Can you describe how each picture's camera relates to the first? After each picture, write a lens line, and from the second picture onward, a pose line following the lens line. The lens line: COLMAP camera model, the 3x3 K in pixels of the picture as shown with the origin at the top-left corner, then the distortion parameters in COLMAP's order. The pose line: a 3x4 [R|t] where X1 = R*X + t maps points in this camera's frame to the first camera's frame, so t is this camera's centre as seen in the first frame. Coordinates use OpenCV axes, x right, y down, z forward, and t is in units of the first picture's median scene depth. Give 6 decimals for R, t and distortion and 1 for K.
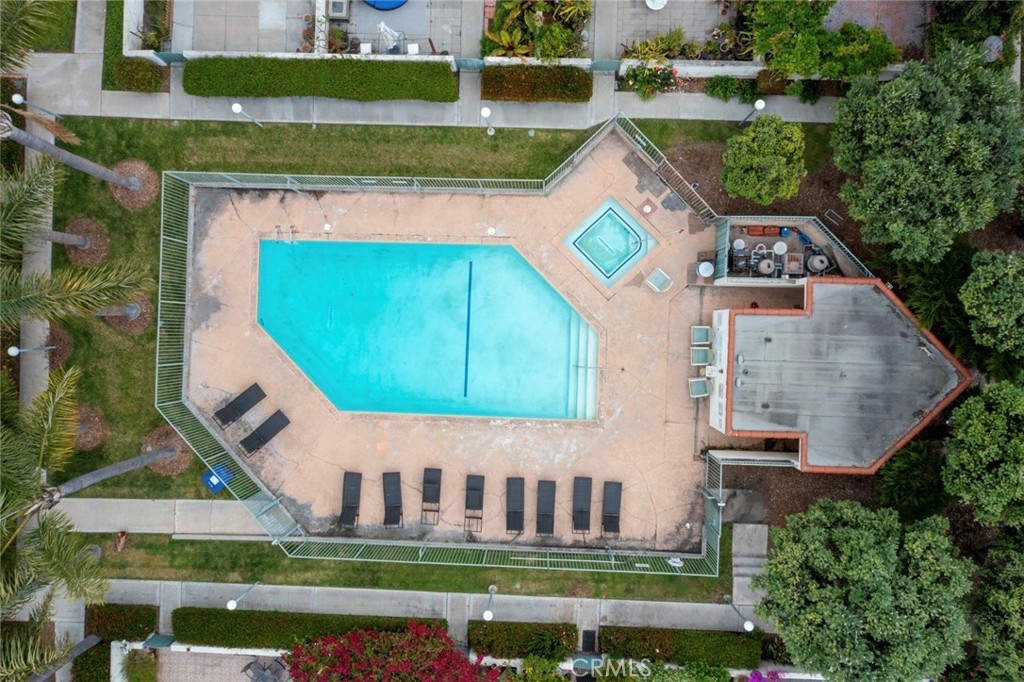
lens RADIAL K [[810.9, 0, 512.0], [0, 810.9, 341.0], [0, 0, 1]] dist [-0.009284, 0.006541]
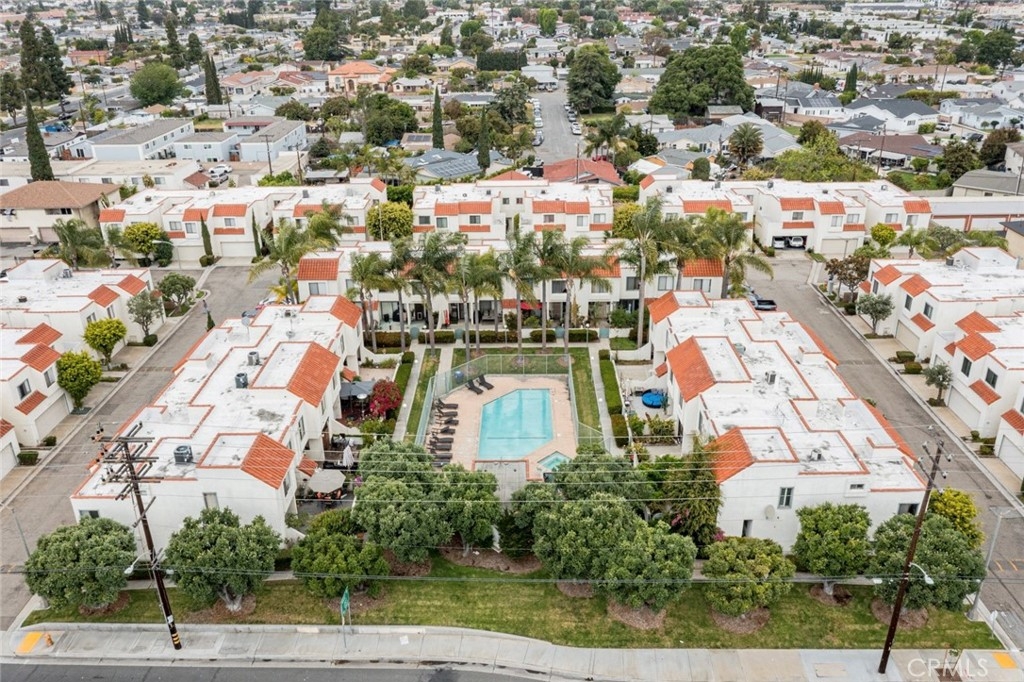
lens RADIAL K [[810.9, 0, 512.0], [0, 810.9, 341.0], [0, 0, 1]] dist [-0.009284, 0.006541]
pose [[0.021261, 0.440328, -0.897585, 1.967889], [-0.999761, 0.013945, -0.016840, 0.036046], [0.005101, 0.897729, 0.440519, -0.278142]]
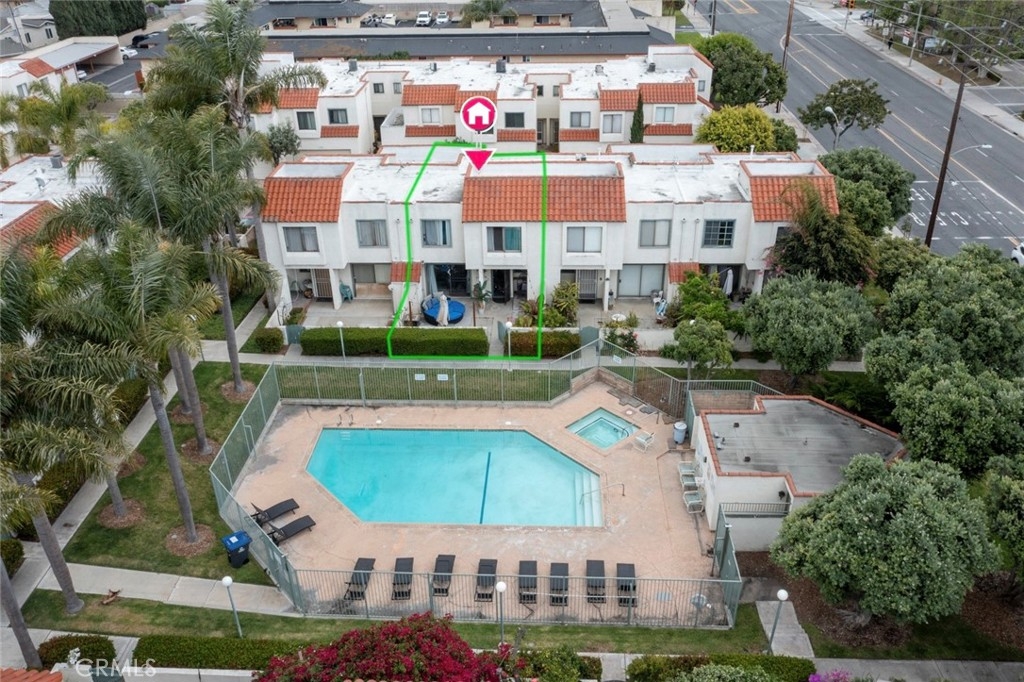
lens RADIAL K [[810.9, 0, 512.0], [0, 810.9, 341.0], [0, 0, 1]] dist [-0.009284, 0.006541]
pose [[0.999752, 0.021909, -0.003912, -0.017590], [-0.014169, 0.491032, -0.871026, 0.911978], [-0.017163, 0.870866, 0.491221, 0.267310]]
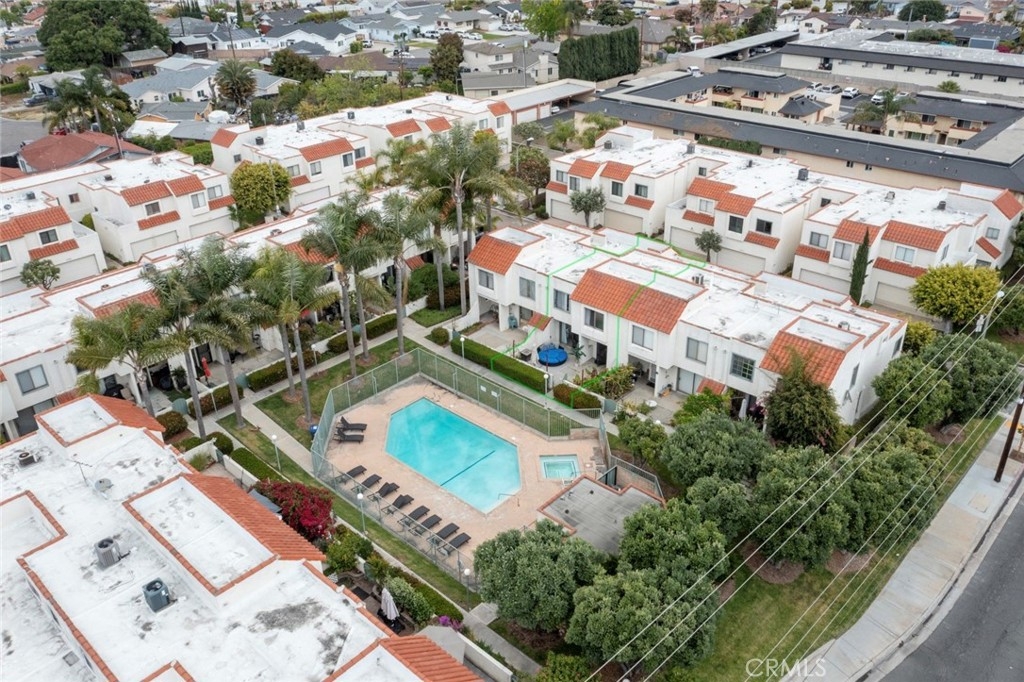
lens RADIAL K [[810.9, 0, 512.0], [0, 810.9, 341.0], [0, 0, 1]] dist [-0.009284, 0.006541]
pose [[0.754838, 0.331108, -0.566204, 0.955716], [-0.655771, 0.363094, -0.661912, 1.021888], [-0.013579, 0.870937, 0.491208, -0.106505]]
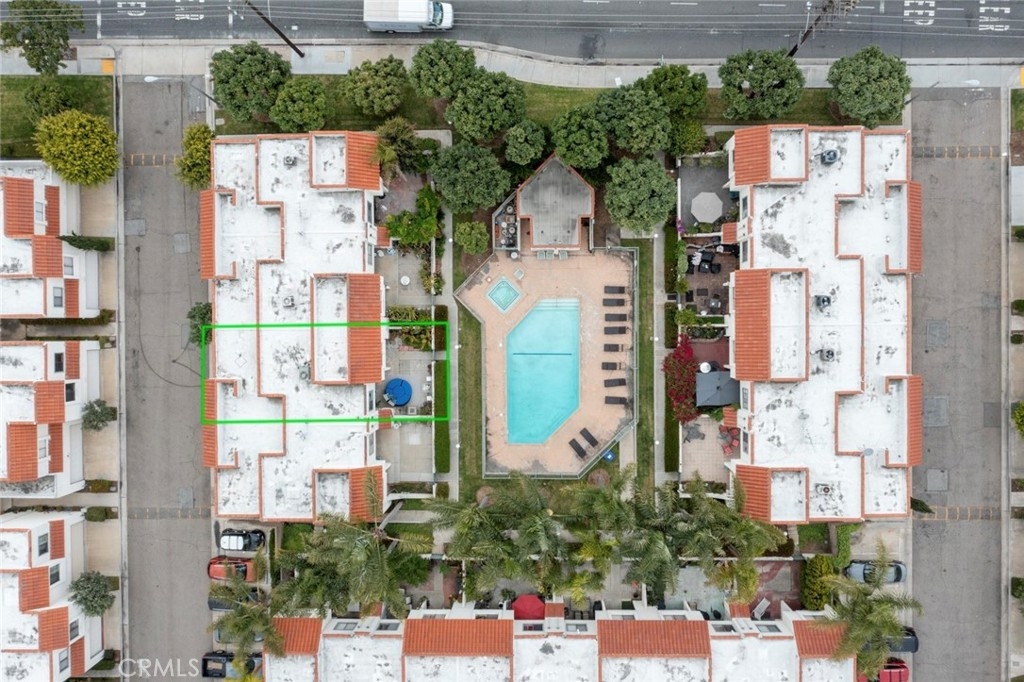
lens RADIAL K [[810.9, 0, 512.0], [0, 810.9, 341.0], [0, 0, 1]] dist [-0.009284, 0.006541]
pose [[-0.036132, -0.999079, 0.023162, -0.070416], [0.998297, -0.037146, -0.044970, 0.004529], [0.045789, 0.021497, 0.998720, -1.374672]]
